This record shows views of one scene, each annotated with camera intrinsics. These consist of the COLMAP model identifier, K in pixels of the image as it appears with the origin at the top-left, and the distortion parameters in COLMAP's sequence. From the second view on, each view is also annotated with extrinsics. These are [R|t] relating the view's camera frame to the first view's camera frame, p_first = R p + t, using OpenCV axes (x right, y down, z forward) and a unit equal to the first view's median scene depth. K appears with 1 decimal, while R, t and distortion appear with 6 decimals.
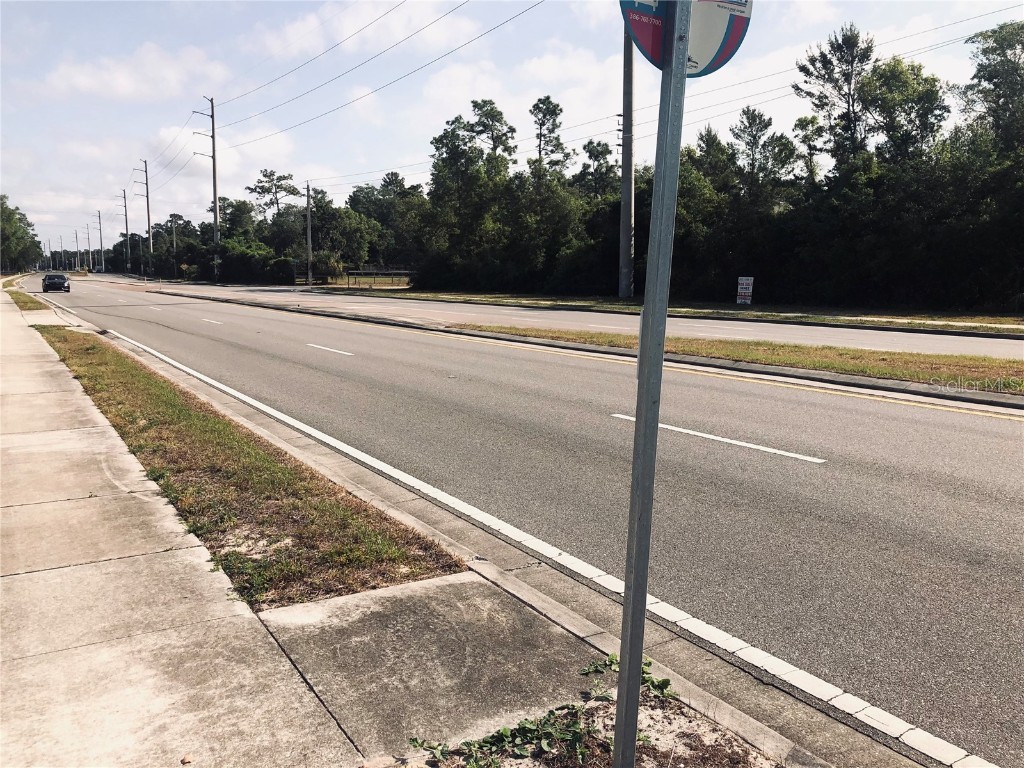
lens RADIAL K [[838.7, 0, 512.0], [0, 838.7, 384.0], [0, 0, 1]] dist [0.020596, -0.028065]
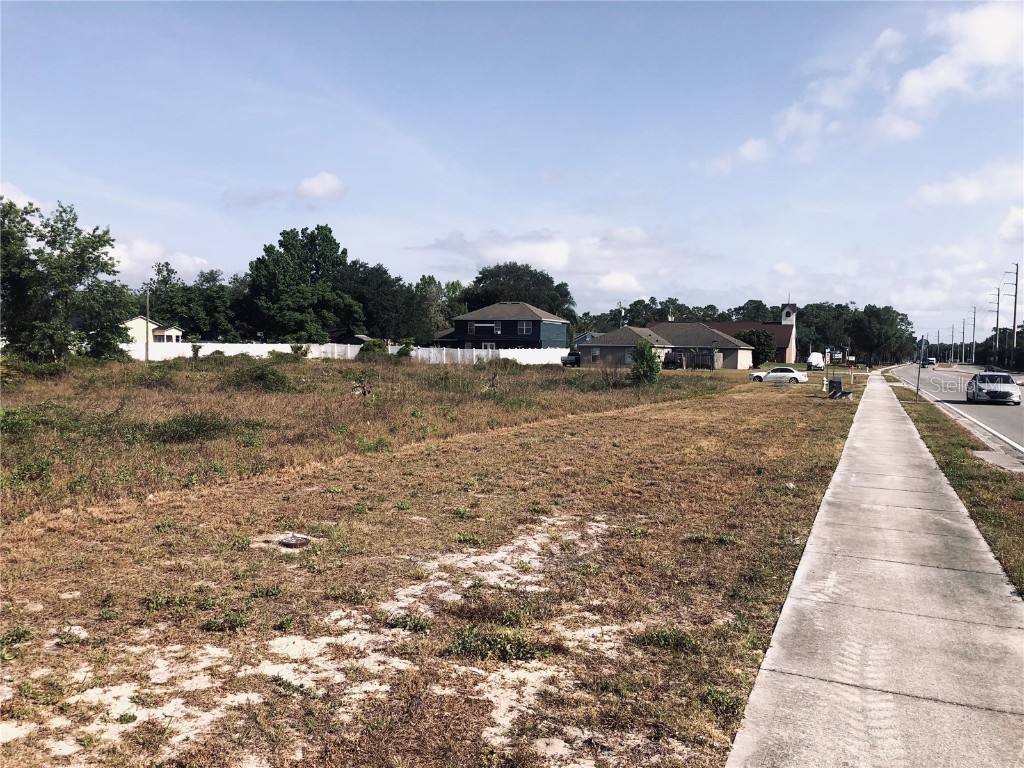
lens RADIAL K [[838.7, 0, 512.0], [0, 838.7, 384.0], [0, 0, 1]] dist [0.020596, -0.028065]
pose [[0.575571, 0.032130, -0.817120, 0.074682], [-0.119501, 0.991806, -0.045176, 0.015580], [0.808973, 0.123649, 0.574694, -0.121424]]
